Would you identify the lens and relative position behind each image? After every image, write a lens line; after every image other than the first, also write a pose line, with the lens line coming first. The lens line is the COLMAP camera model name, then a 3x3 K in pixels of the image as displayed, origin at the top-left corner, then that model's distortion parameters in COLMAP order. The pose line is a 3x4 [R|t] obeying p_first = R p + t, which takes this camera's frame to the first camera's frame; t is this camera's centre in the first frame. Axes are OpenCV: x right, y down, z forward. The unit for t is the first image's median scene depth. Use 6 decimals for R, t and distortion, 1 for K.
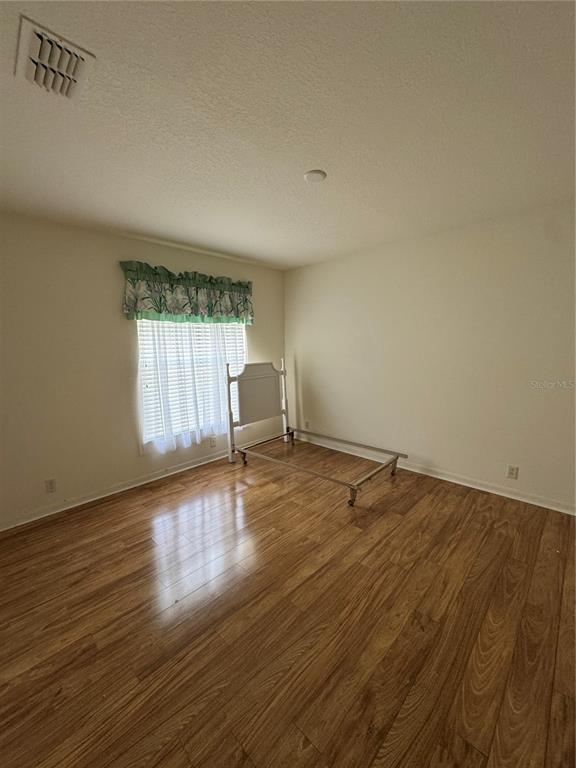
lens RADIAL K [[306.0, 0, 288.0], [0, 306.0, 384.0], [0, 0, 1]] dist [-0.002716, 0.000125]
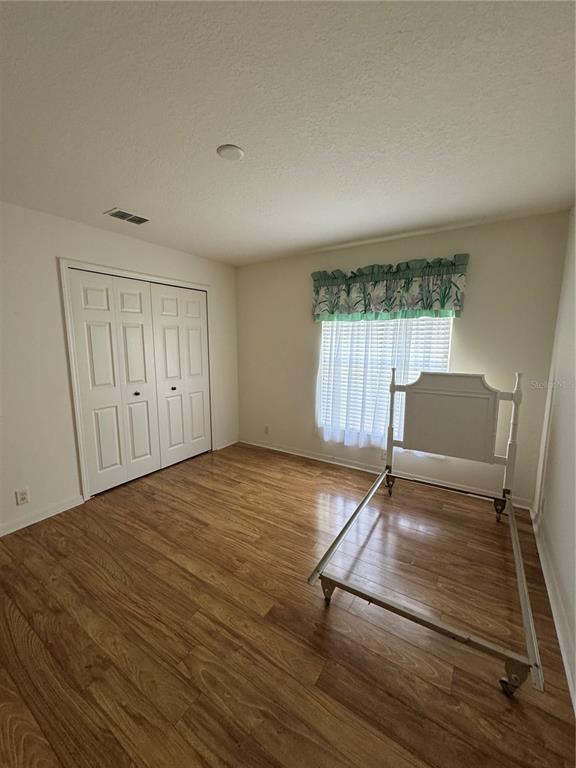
lens RADIAL K [[306.0, 0, 288.0], [0, 306.0, 384.0], [0, 0, 1]] dist [-0.002716, 0.000125]
pose [[0.194137, 0.160773, -0.967710, 0.631734], [-0.135245, 0.981445, 0.135922, -0.112169], [0.971607, 0.104491, 0.212279, 0.630009]]
